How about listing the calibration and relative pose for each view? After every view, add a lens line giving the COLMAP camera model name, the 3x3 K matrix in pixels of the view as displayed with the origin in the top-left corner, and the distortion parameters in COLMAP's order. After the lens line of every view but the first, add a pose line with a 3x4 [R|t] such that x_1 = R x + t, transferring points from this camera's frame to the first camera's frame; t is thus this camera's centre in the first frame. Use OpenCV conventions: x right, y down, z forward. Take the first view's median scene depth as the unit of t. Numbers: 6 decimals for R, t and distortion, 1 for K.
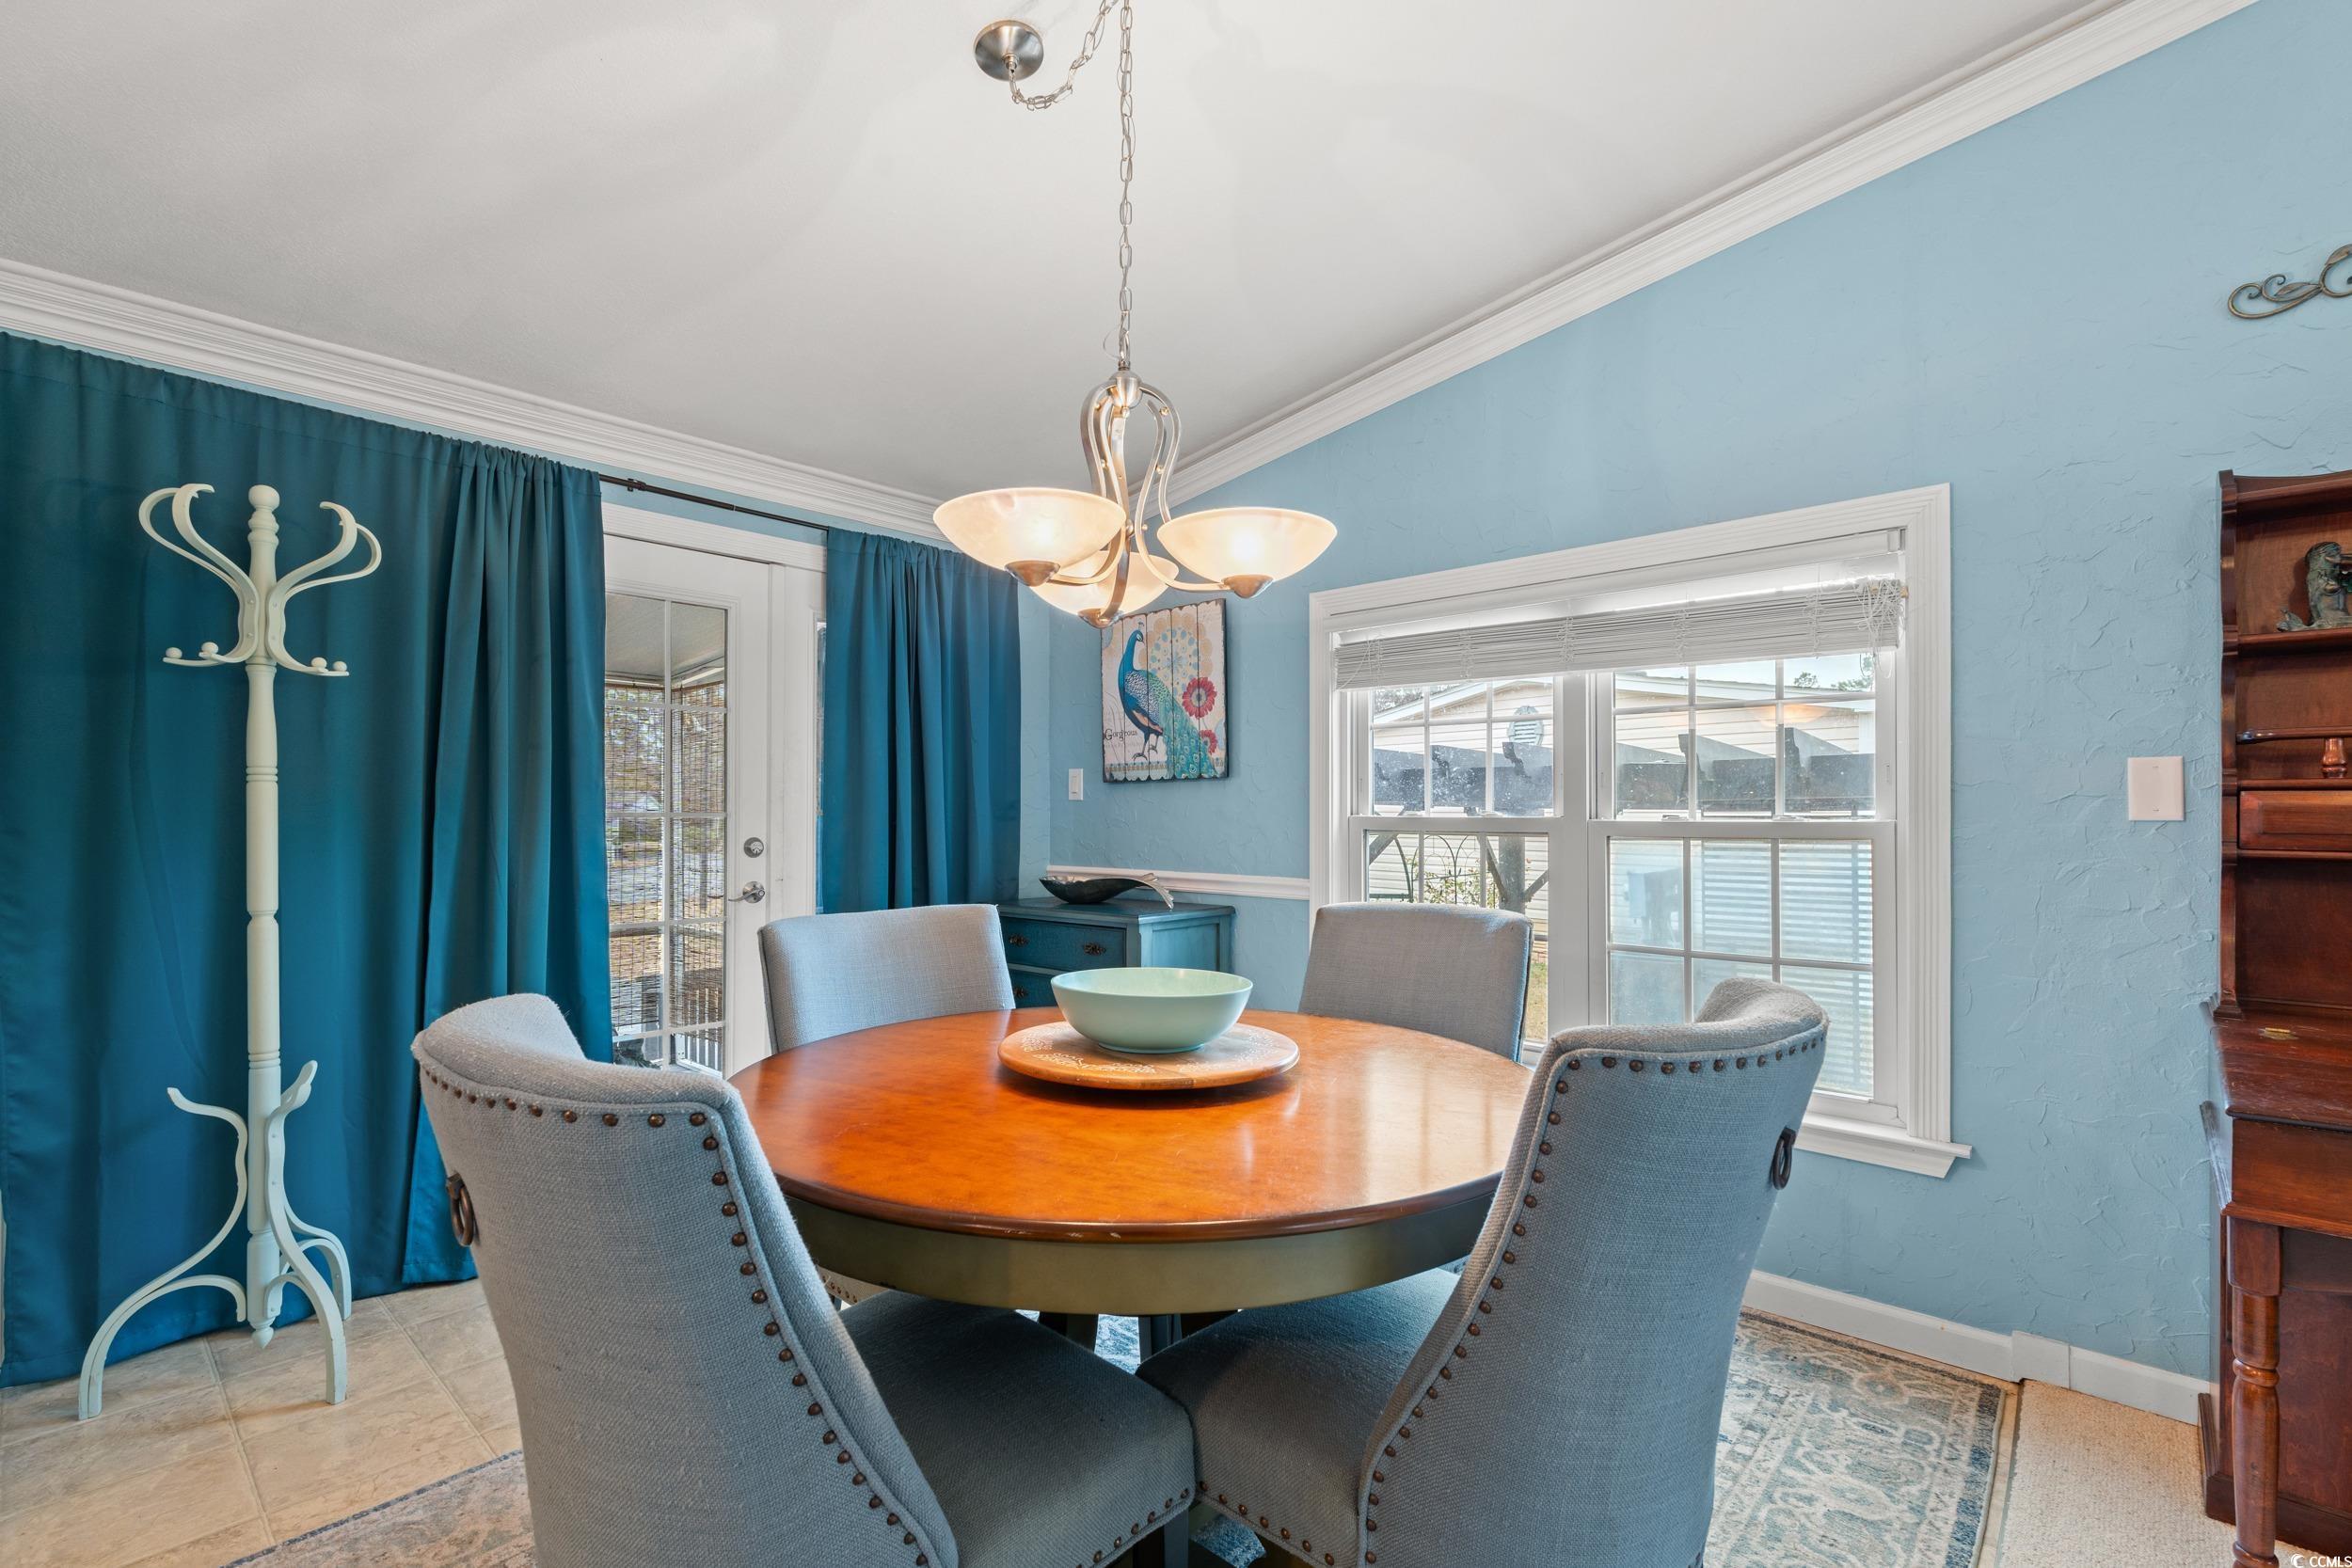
lens RADIAL K [[1033.9, 0, 1184.2], [0, 1033.9, 800.6], [0, 0, 1]] dist [0.001680, -0.000015]
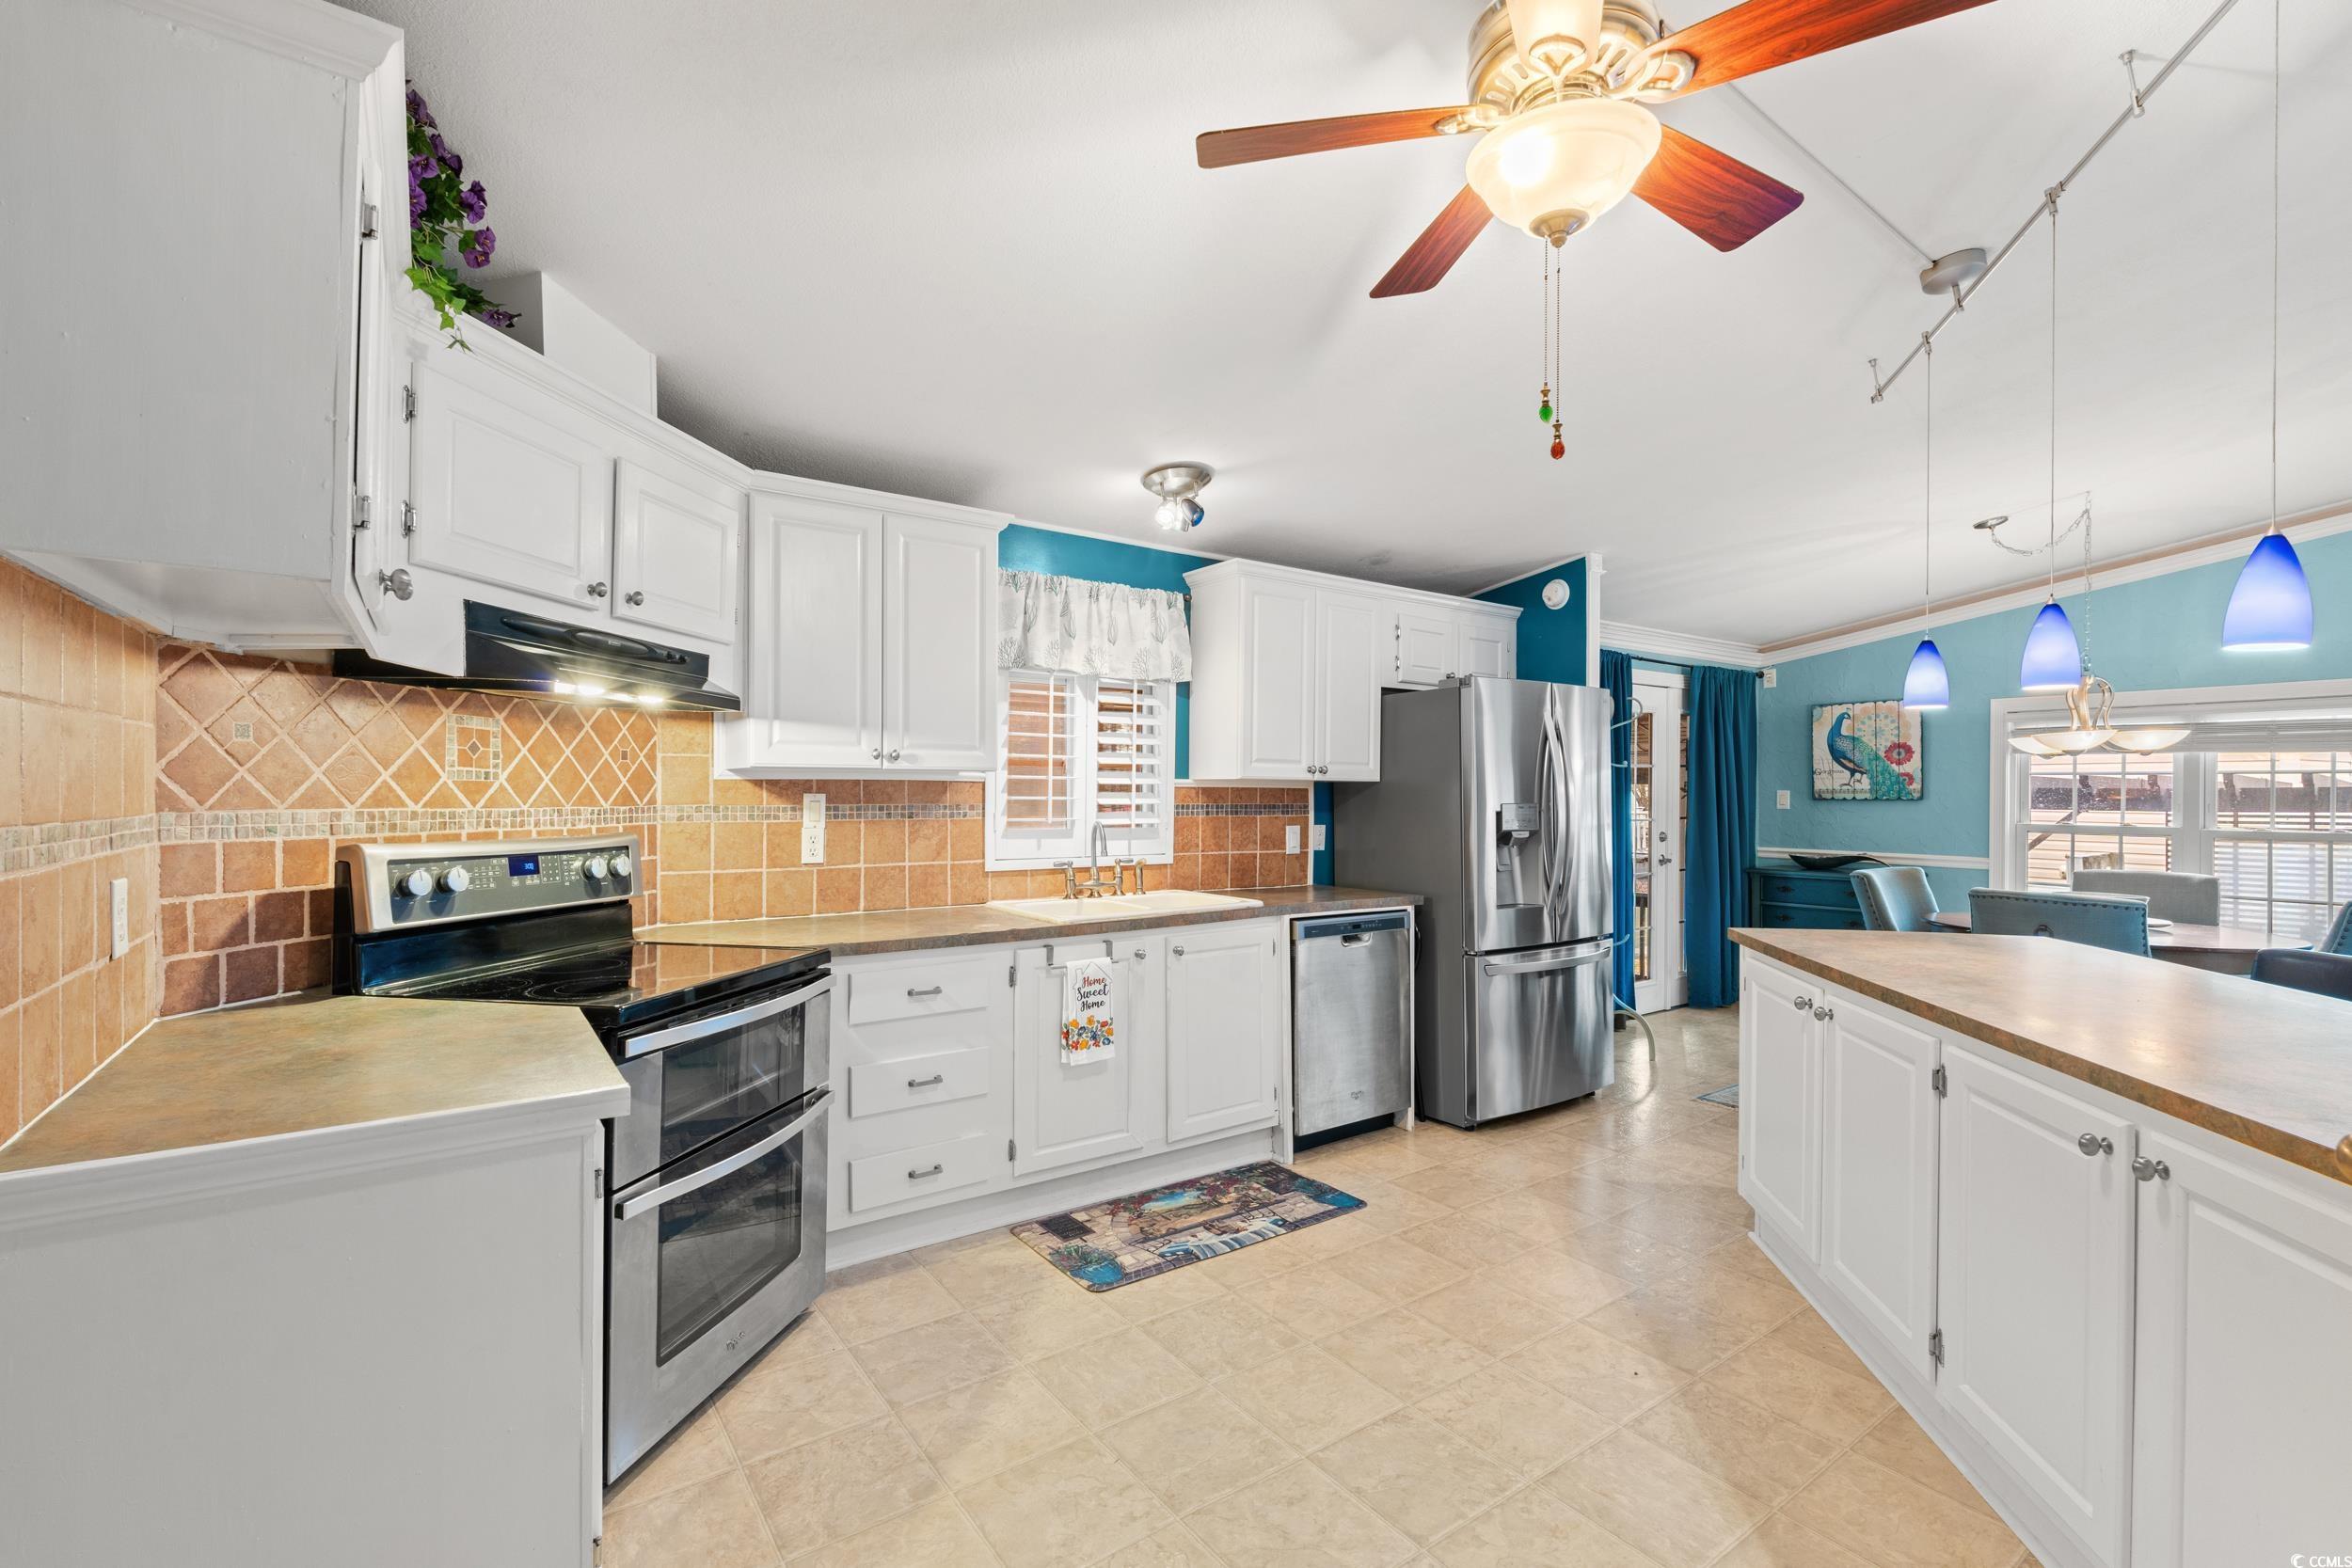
lens RADIAL K [[1033.9, 0, 1178.3], [0, 1033.9, 793.4], [0, 0, 1]] dist [0.001680, -0.000015]
pose [[0.979556, 0.006754, -0.201058, -0.866716], [-0.002853, 0.999802, 0.019684, -0.066140], [0.201151, -0.018708, 0.979382, -1.011487]]
